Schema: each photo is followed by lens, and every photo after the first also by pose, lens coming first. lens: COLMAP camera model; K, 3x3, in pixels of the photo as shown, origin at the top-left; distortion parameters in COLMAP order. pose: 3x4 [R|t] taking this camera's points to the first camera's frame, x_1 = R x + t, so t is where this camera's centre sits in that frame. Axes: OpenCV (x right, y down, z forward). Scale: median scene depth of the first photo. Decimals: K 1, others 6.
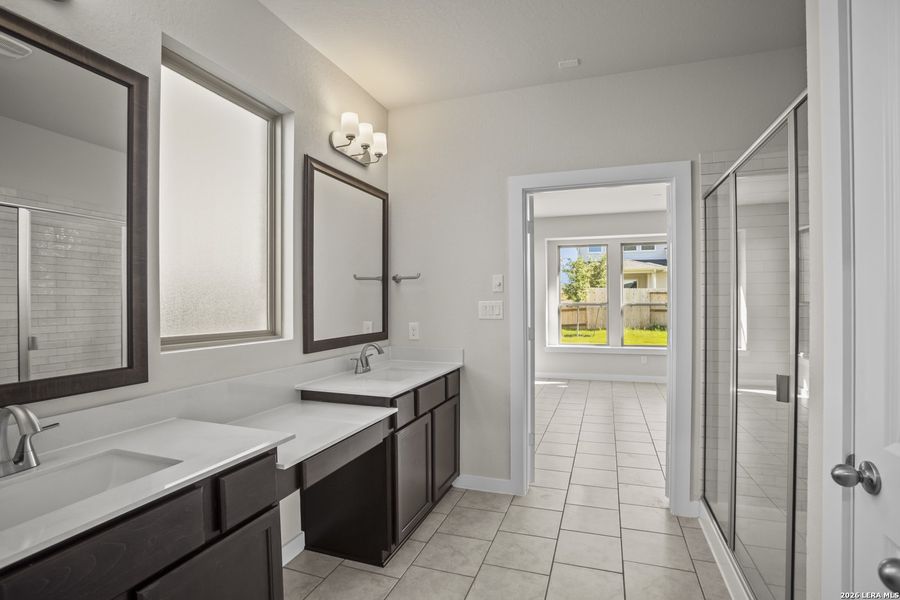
lens RADIAL K [[432.8, 0, 450.0], [0, 432.8, 300.0], [0, 0, 1]] dist [-0.081832, 0.031795]
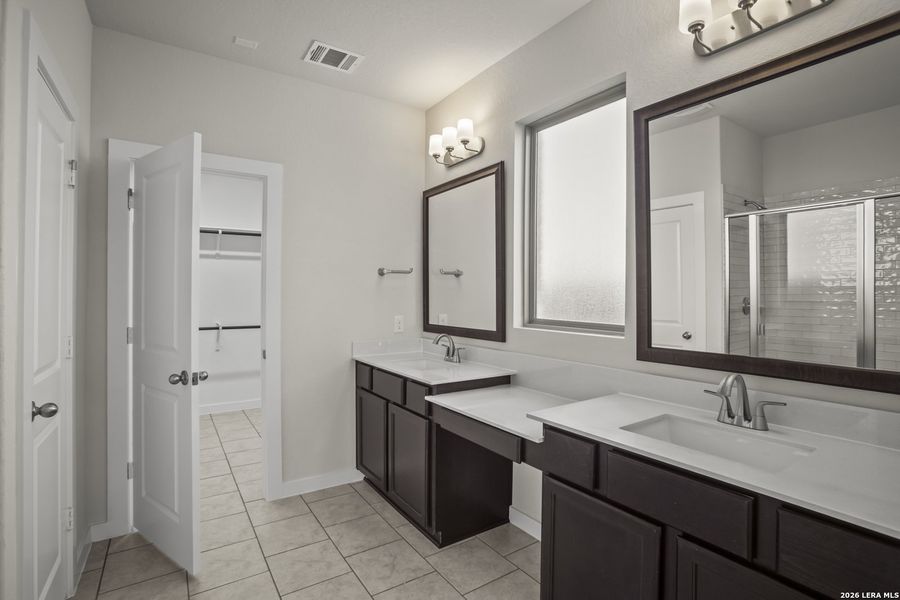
lens RADIAL K [[432.8, 0, 450.0], [0, 432.8, 300.0], [0, 0, 1]] dist [-0.081832, 0.031795]
pose [[-0.605194, 0.021688, -0.795782, 0.658808], [0.008402, 0.999747, 0.020857, -0.007843], [0.796033, 0.005937, -0.605224, 1.682536]]
